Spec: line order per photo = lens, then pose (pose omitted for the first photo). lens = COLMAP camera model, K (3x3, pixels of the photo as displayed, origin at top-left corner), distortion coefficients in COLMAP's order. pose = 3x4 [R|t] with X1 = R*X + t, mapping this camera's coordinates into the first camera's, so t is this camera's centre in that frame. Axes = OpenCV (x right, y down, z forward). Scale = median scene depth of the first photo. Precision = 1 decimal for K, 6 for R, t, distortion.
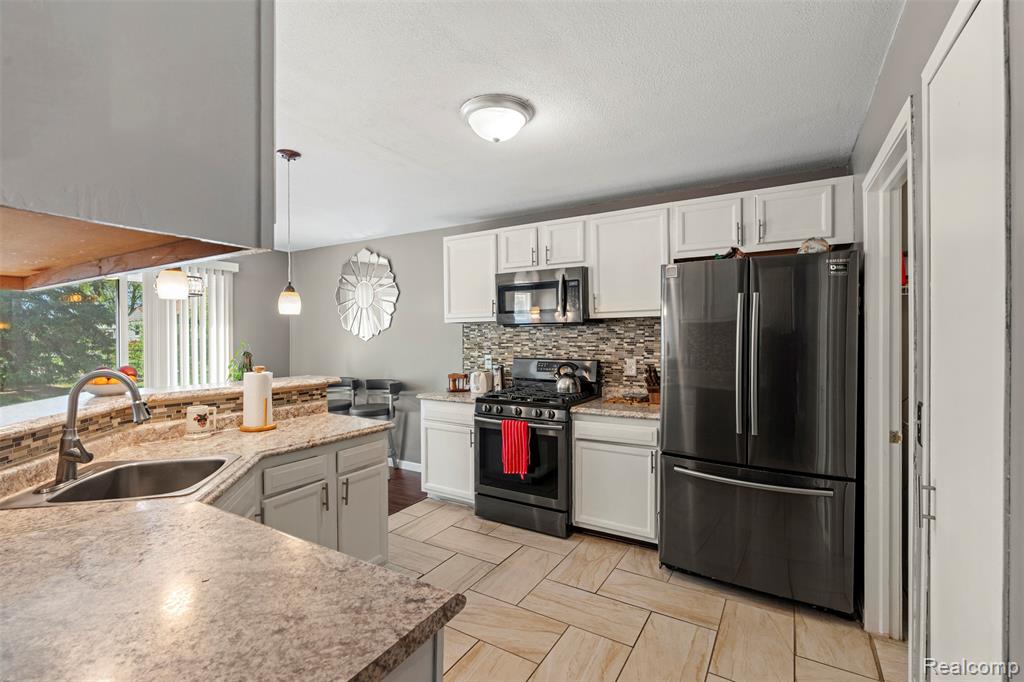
lens RADIAL K [[463.7, 0, 506.1], [0, 463.7, 338.5], [0, 0, 1]] dist [-0.002087, 0.000097]
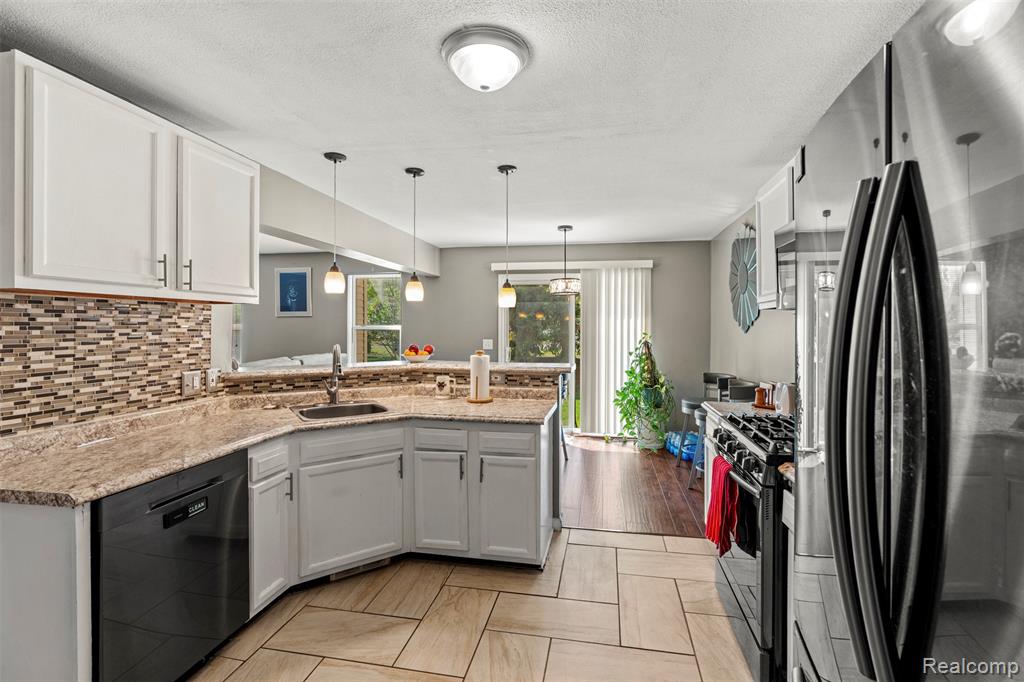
lens RADIAL K [[463.7, 0, 518.0], [0, 463.7, 325.6], [0, 0, 1]] dist [-0.002087, 0.000097]
pose [[0.349838, 0.007851, -0.936777, 0.623288], [-0.010327, 0.999936, 0.004524, -0.013029], [0.936753, 0.008091, 0.349897, 0.617085]]
